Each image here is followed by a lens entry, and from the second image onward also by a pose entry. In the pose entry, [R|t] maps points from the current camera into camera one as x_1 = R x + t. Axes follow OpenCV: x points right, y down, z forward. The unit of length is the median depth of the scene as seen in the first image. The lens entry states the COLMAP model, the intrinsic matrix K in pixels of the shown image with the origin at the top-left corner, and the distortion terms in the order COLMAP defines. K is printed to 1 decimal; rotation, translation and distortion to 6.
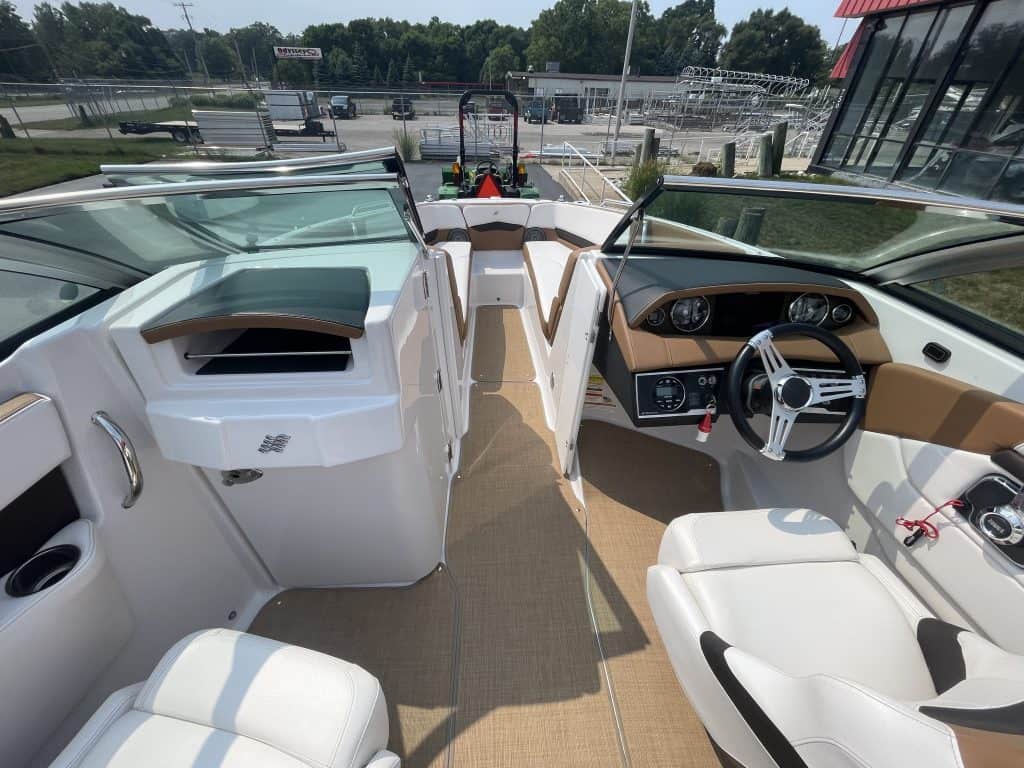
lens RADIAL K [[412.6, 0, 505.8], [0, 412.6, 384.4], [0, 0, 1]] dist [0.001164, -0.000747]
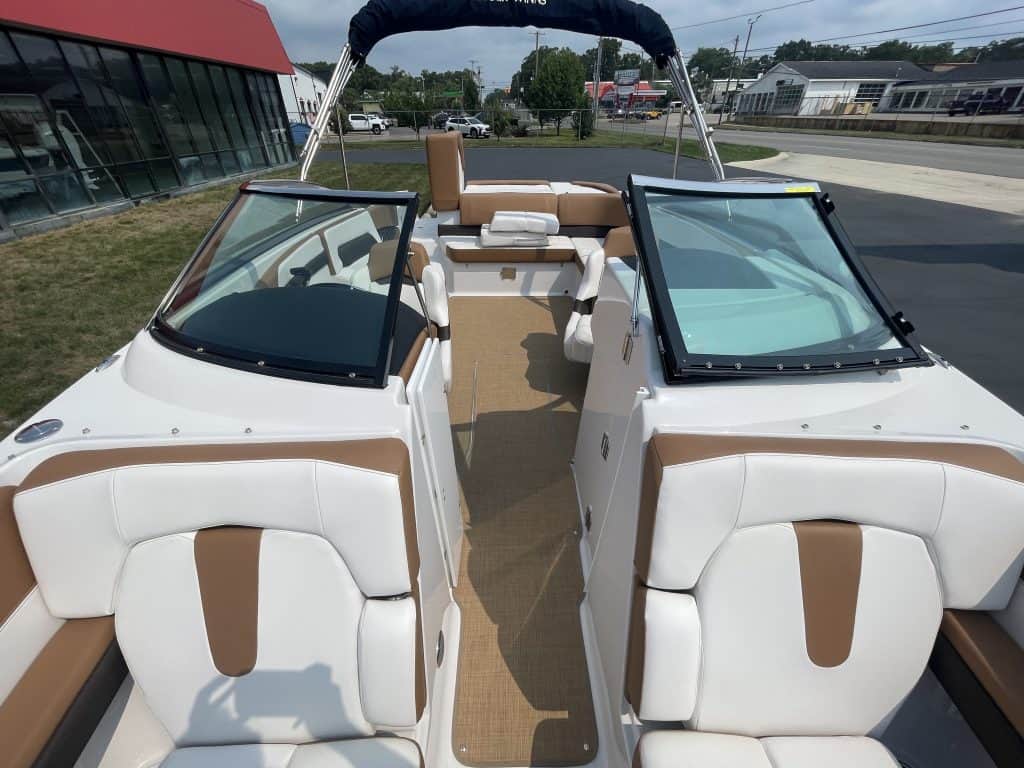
lens RADIAL K [[412.6, 0, 506.3], [0, 412.6, 382.2], [0, 0, 1]] dist [0.001164, -0.000747]
pose [[-0.998955, -0.032294, 0.032334, 0.022339], [0.018733, 0.355987, 0.934303, -0.731938], [-0.041683, 0.933933, -0.355011, 0.980670]]
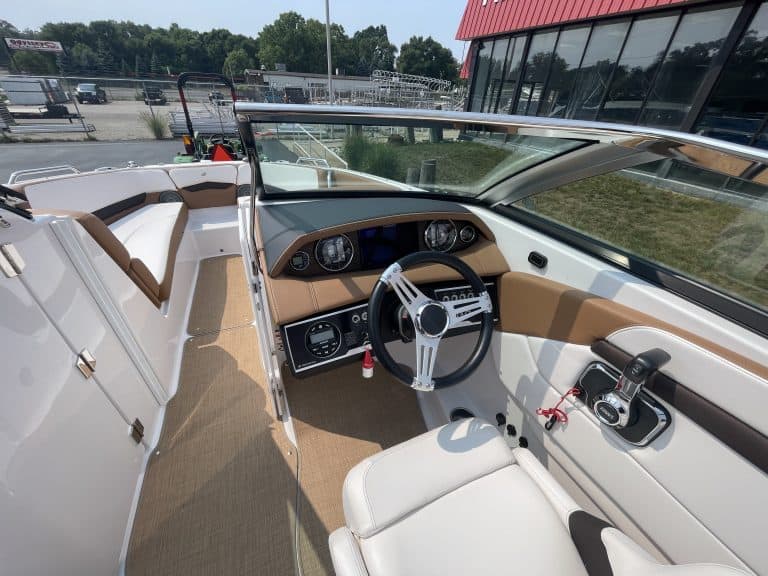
lens RADIAL K [[309.4, 0, 379.7], [0, 309.4, 288.6], [0, 0, 1]] dist [0.001164, -0.000747]
pose [[0.941784, -0.167569, 0.291486, 0.204292], [0.178784, 0.983814, -0.012076, -0.037324], [-0.284744, 0.063486, 0.956499, 0.170936]]
